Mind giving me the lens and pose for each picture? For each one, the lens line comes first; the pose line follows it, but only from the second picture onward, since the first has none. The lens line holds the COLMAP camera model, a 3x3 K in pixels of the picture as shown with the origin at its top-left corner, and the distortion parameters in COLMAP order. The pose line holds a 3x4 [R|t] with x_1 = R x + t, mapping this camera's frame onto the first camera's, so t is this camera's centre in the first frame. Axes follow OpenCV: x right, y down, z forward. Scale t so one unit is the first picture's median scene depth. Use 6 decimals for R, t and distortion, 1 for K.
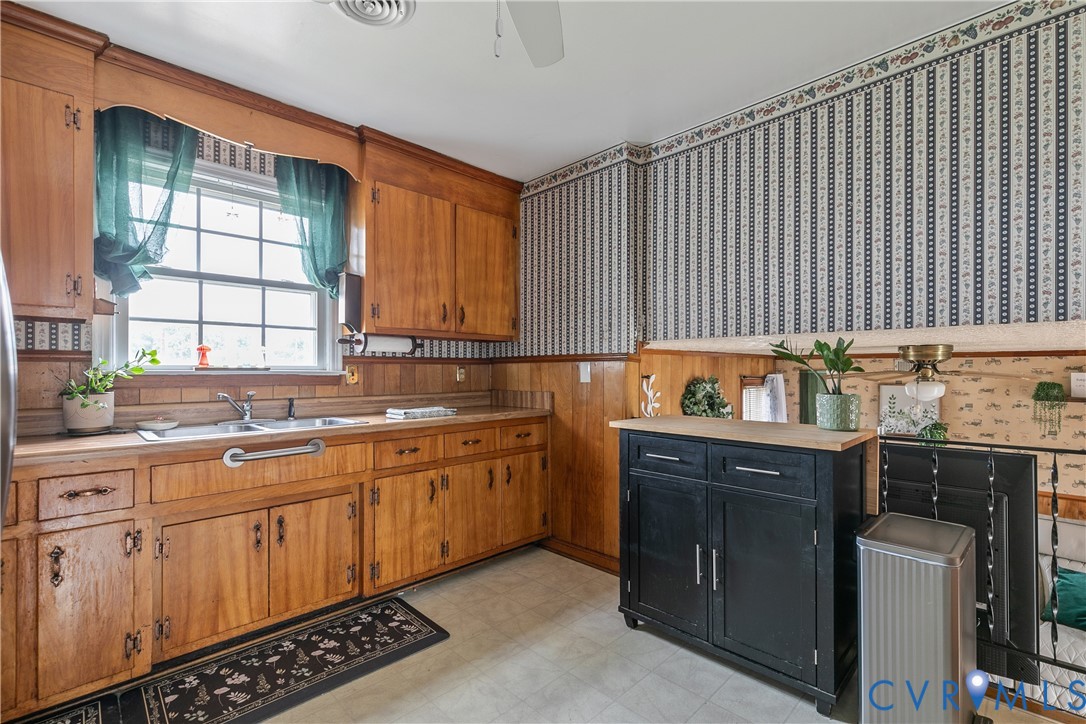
lens RADIAL K [[492.1, 0, 550.0], [0, 492.1, 368.4], [0, 0, 1]] dist [-0.001491, 0.000070]
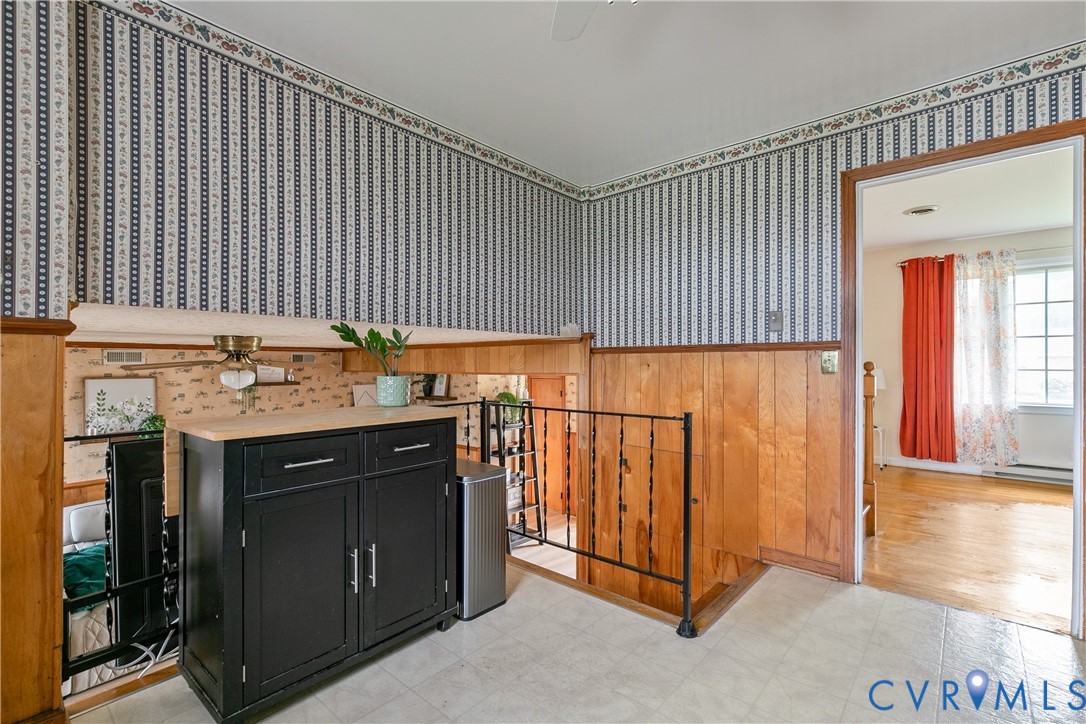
lens RADIAL K [[492.1, 0, 550.3], [0, 492.1, 362.8], [0, 0, 1]] dist [-0.001491, 0.000070]
pose [[-0.089578, 0.005509, 0.995965, -0.528070], [-0.000873, 0.999984, -0.005609, 0.022218], [-0.995979, -0.001372, -0.089572, 0.623237]]
